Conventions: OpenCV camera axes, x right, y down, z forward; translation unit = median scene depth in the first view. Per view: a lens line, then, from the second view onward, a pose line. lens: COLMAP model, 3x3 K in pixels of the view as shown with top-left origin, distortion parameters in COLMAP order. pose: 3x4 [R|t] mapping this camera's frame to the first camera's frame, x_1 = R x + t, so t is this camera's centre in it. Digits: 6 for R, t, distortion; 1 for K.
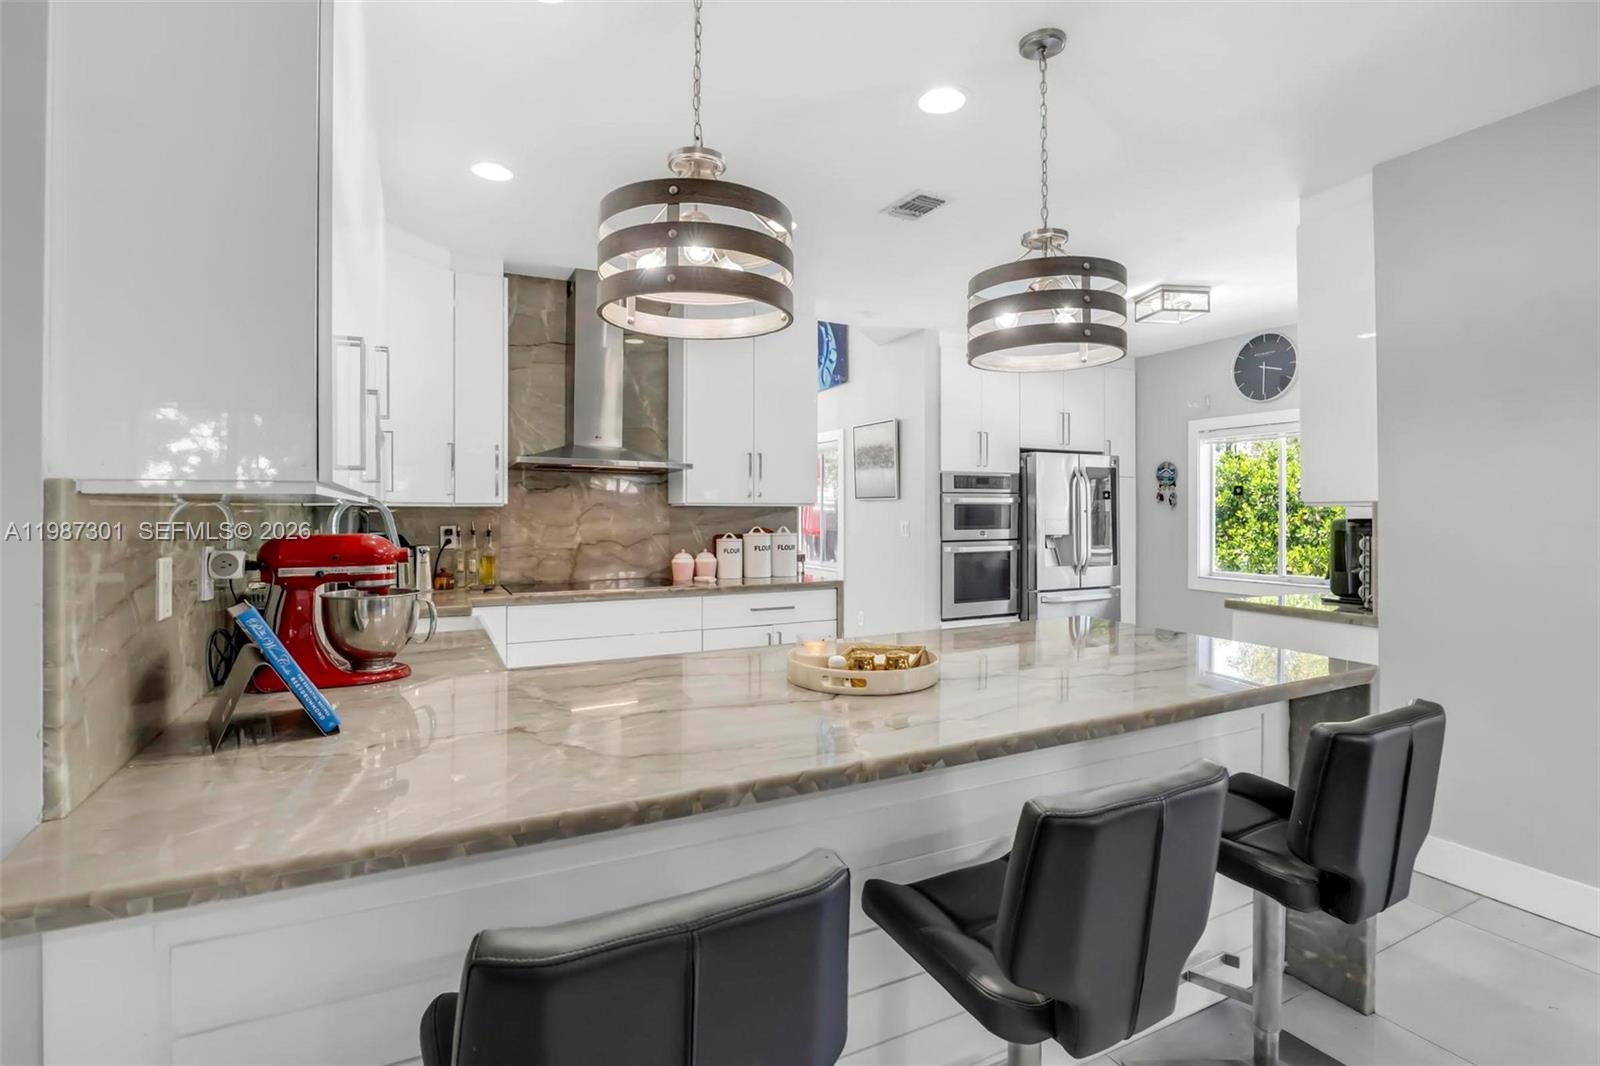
lens RADIAL K [[765.9, 0, 811.0], [0, 765.9, 506.4], [0, 0, 1]] dist [-0.019420, 0.001061]
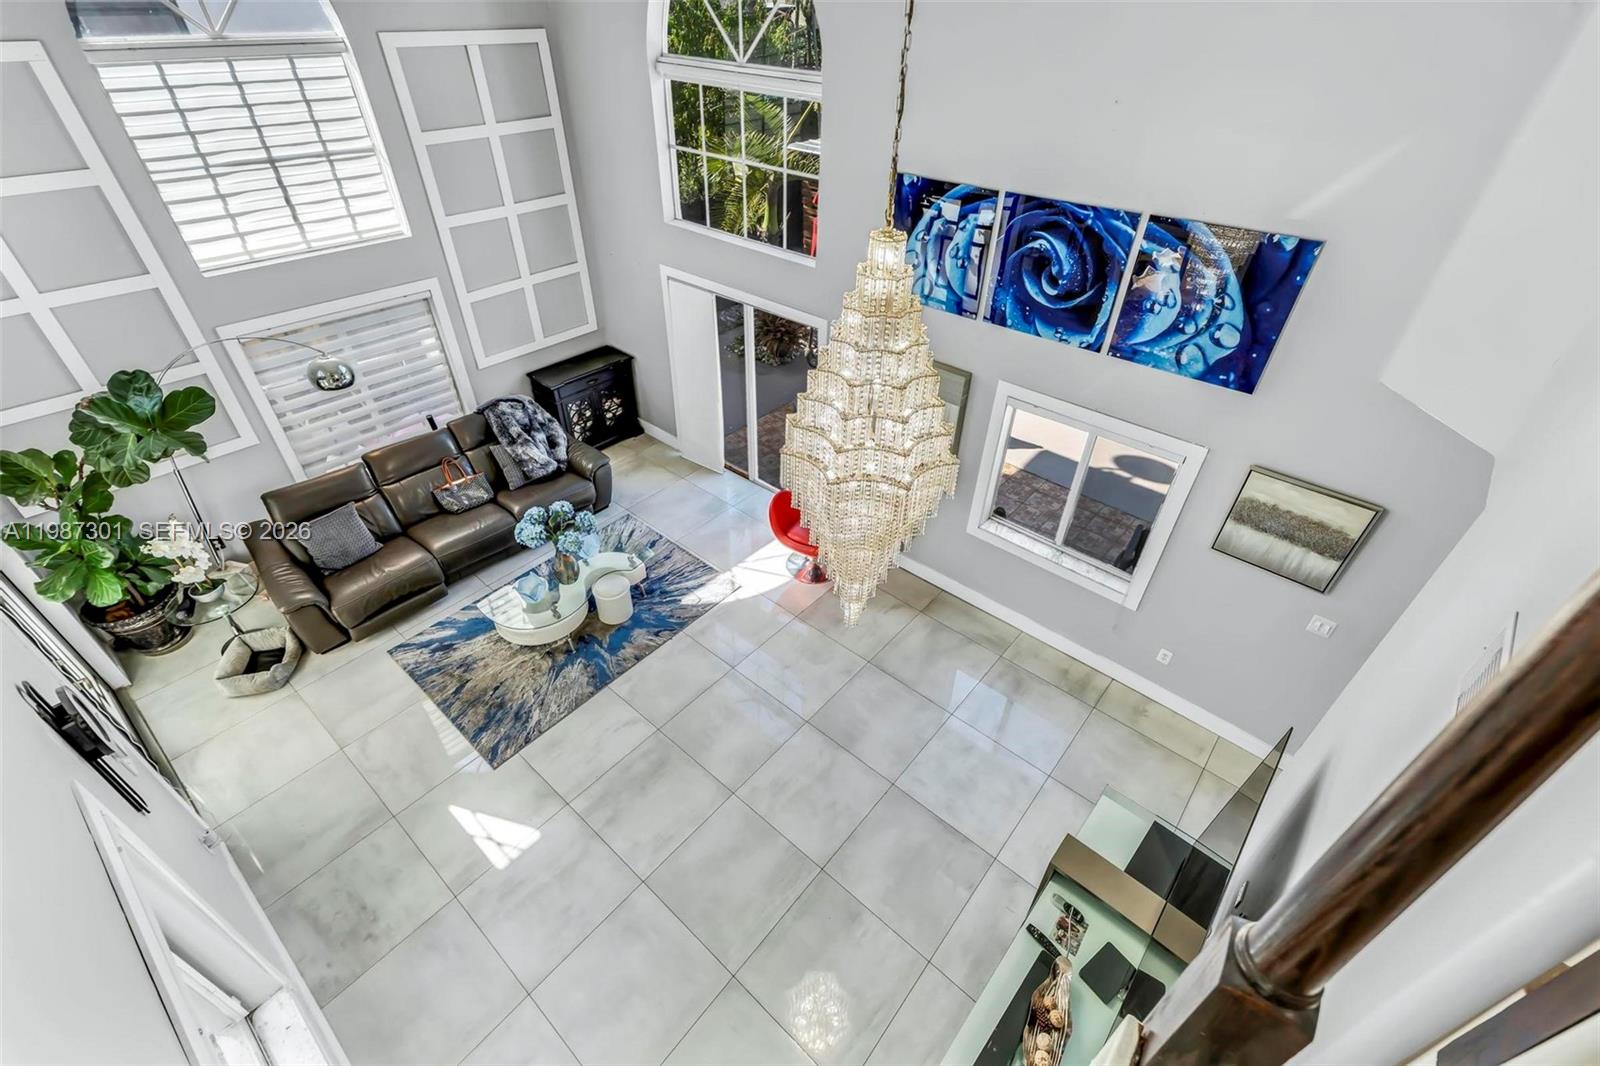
lens RADIAL K [[702.8, 0, 799.2], [0, 702.8, 527.9], [0, 0, 1]] dist [0.040116, -0.000038]
pose [[0.930945, -0.212604, 0.296884, -0.728037], [-0.017501, 0.786117, 0.617830, -0.632220], [-0.364739, -0.580361, 0.728111, 0.938399]]
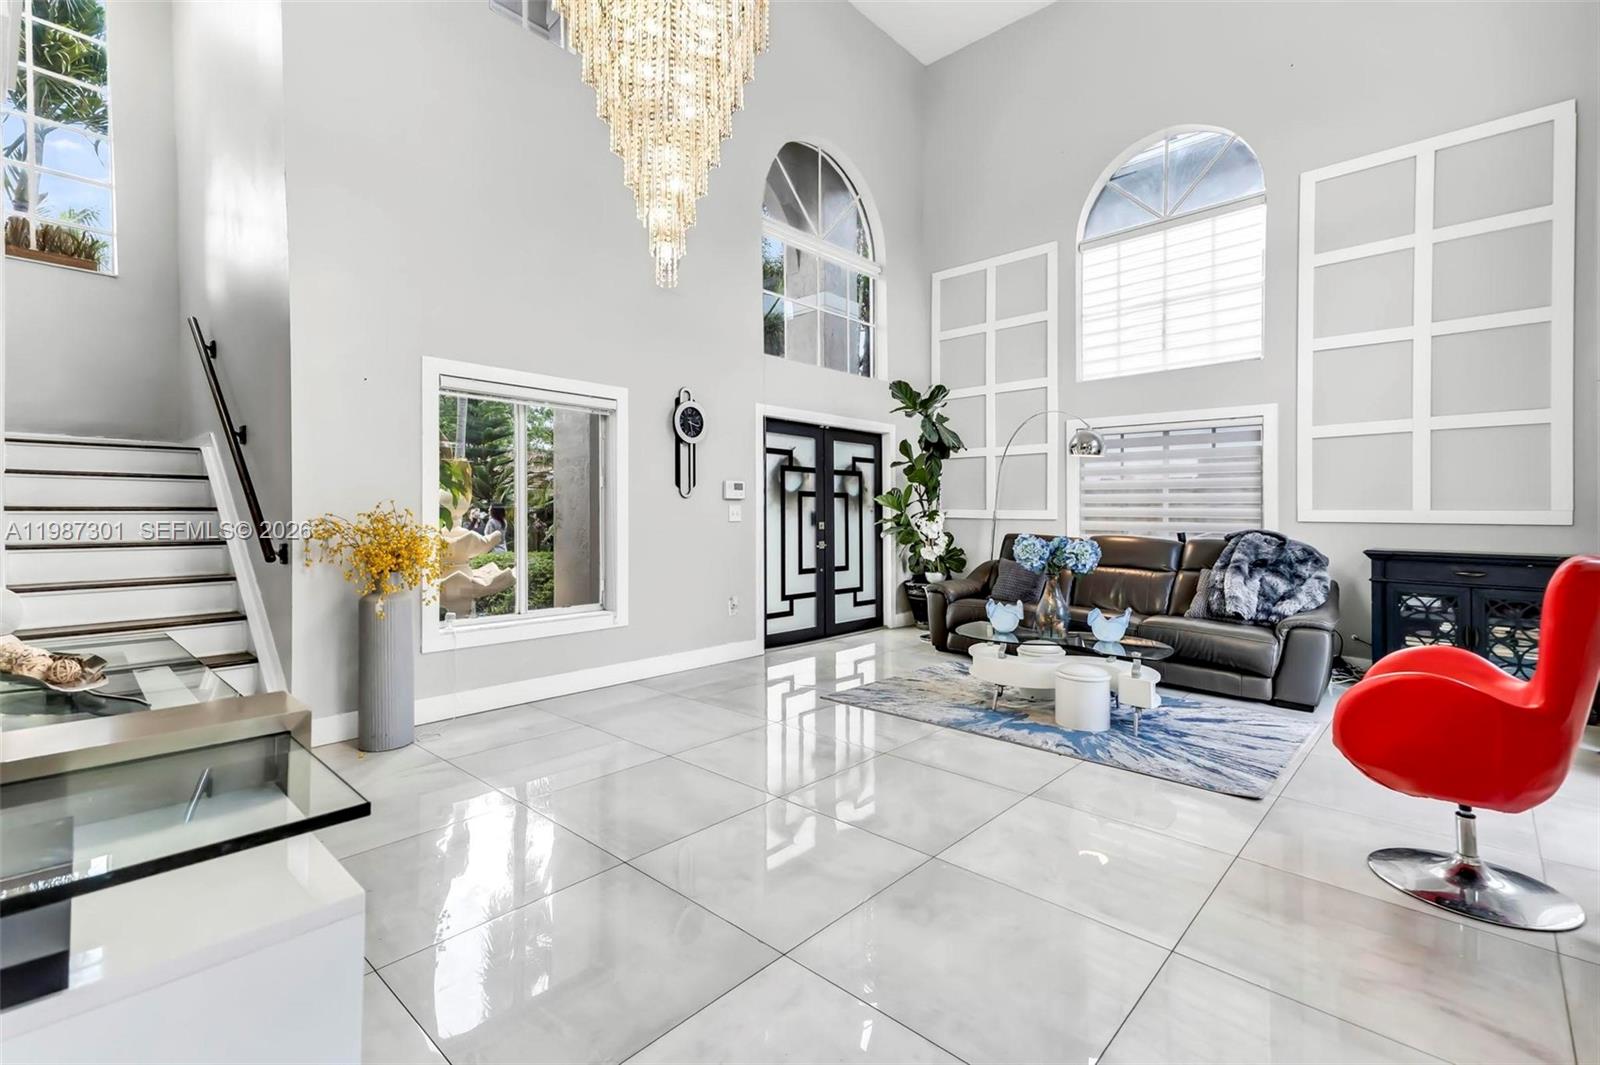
lens RADIAL K [[716.7, 0, 792.8], [0, 716.7, 525.7], [0, 0, 1]] dist [0.010508, -0.000284]
pose [[0.324507, 0.014679, -0.945769, 0.029934], [0.000714, 0.999875, 0.015764, 0.041255], [0.945883, -0.005791, 0.324456, 1.294703]]
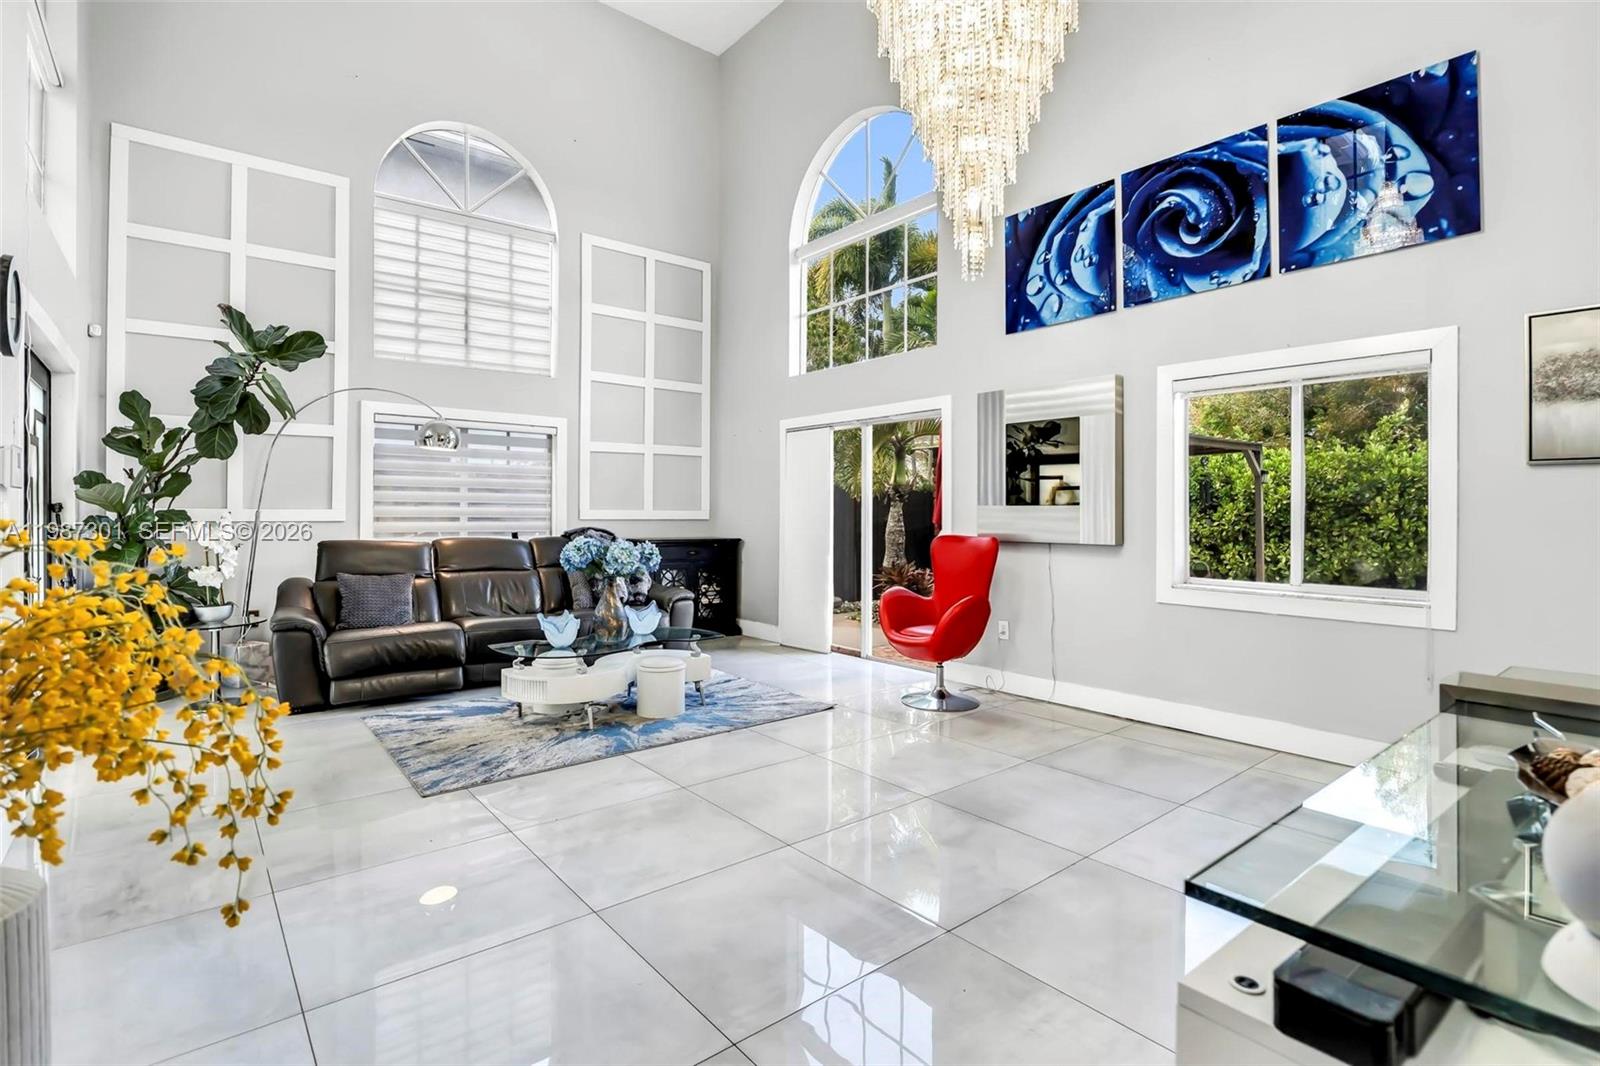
lens RADIAL K [[765.9, 0, 811.0], [0, 765.9, 506.4], [0, 0, 1]] dist [-0.019420, 0.001061]
pose [[0.978667, 0.003018, 0.205429, -0.703575], [-0.002735, 0.999995, -0.001658, 0.028649], [-0.205433, 0.001061, 0.978671, 0.887753]]
